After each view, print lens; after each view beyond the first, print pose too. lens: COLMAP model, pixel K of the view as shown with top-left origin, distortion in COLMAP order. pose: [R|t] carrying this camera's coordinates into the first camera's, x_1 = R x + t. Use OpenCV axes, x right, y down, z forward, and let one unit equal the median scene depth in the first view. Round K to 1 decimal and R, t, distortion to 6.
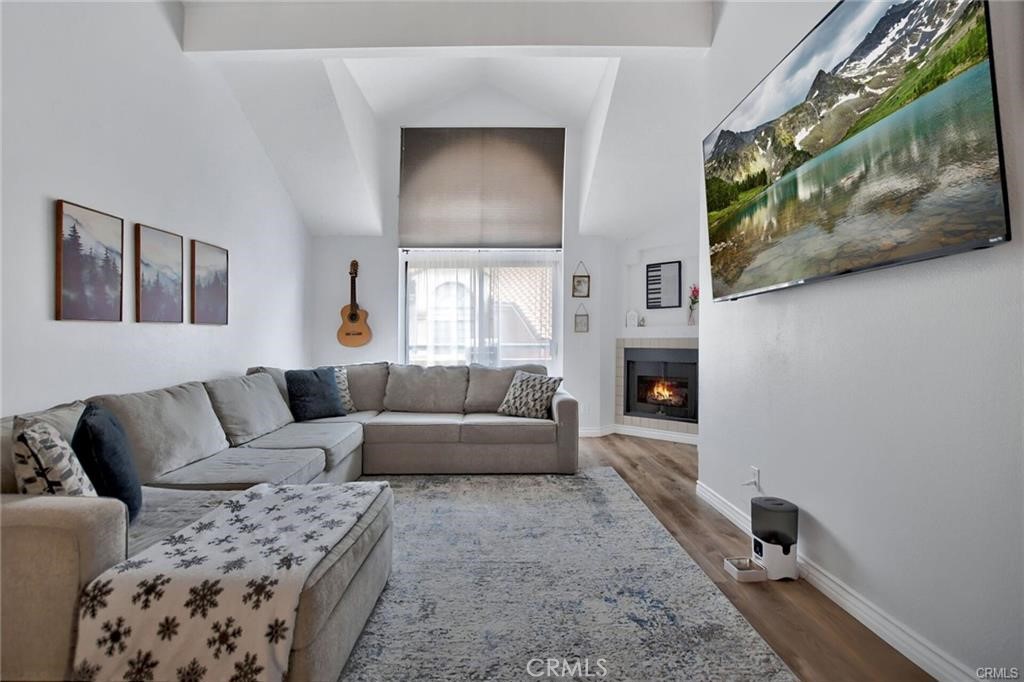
lens RADIAL K [[470.2, 0, 503.2], [0, 470.2, 358.9], [0, 0, 1]] dist [-0.031940, 0.005550]
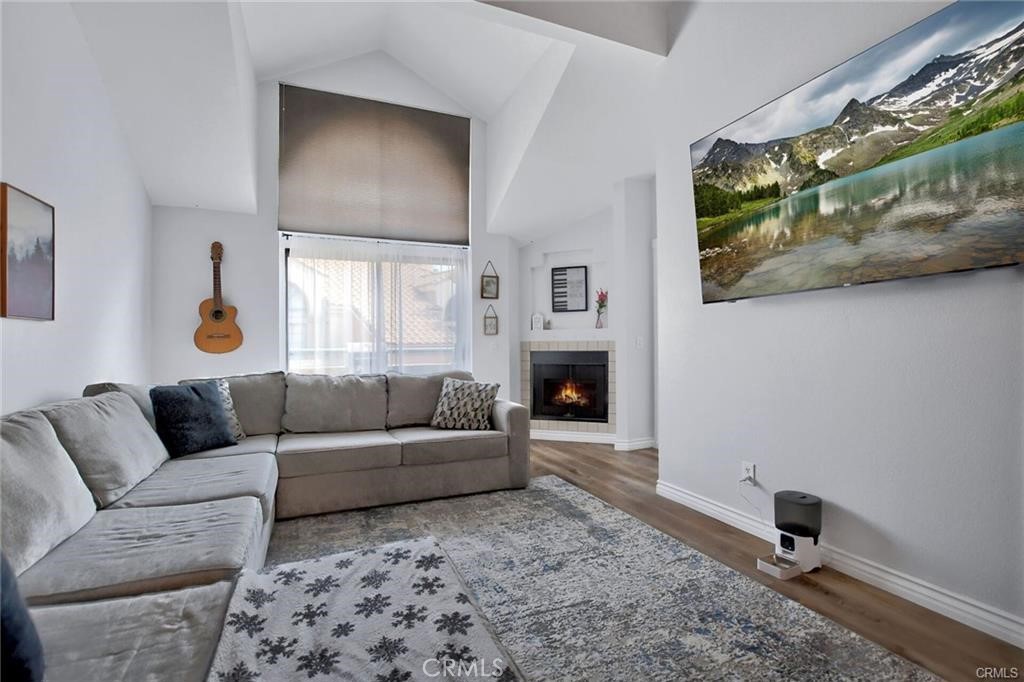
lens RADIAL K [[470.2, 0, 505.1], [0, 470.2, 339.4], [0, 0, 1]] dist [-0.031940, 0.005550]
pose [[0.922853, 0.001143, 0.385150, -0.233196], [0.017778, 0.998803, -0.045563, -0.004596], [-0.384741, 0.048896, 0.921729, 0.147726]]
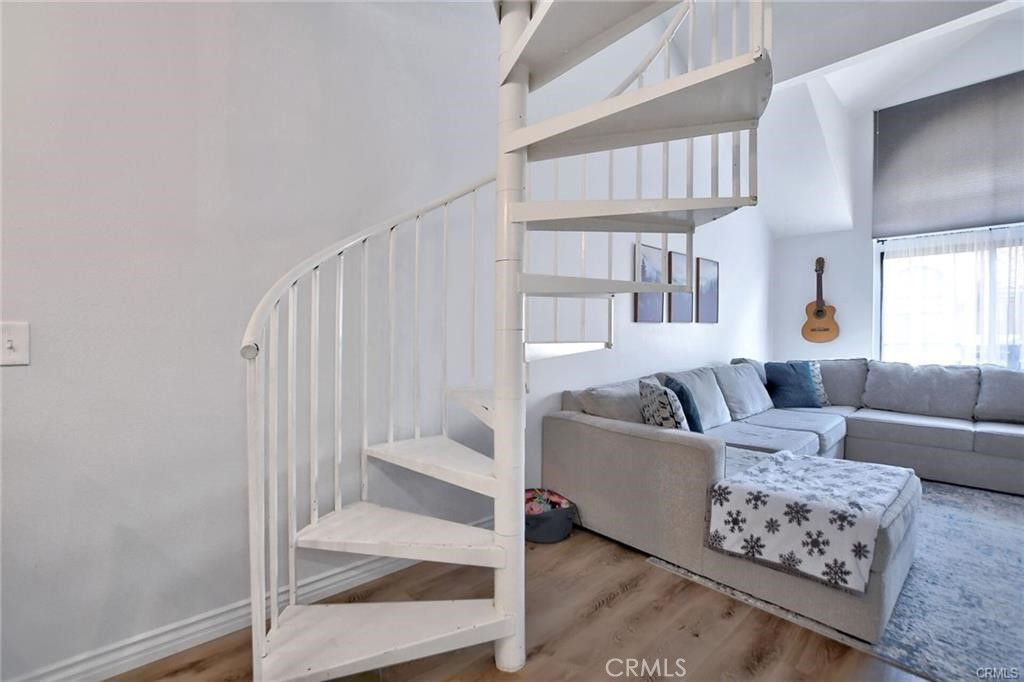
lens RADIAL K [[459.6, 0, 515.0], [0, 459.6, 338.1], [0, 0, 1]] dist [-0.033257, 0.004969]
pose [[0.683011, 0.009824, -0.730342, -0.068170], [-0.033515, 0.999278, -0.017902, 0.006855], [0.729639, 0.036704, 0.682847, -0.200758]]
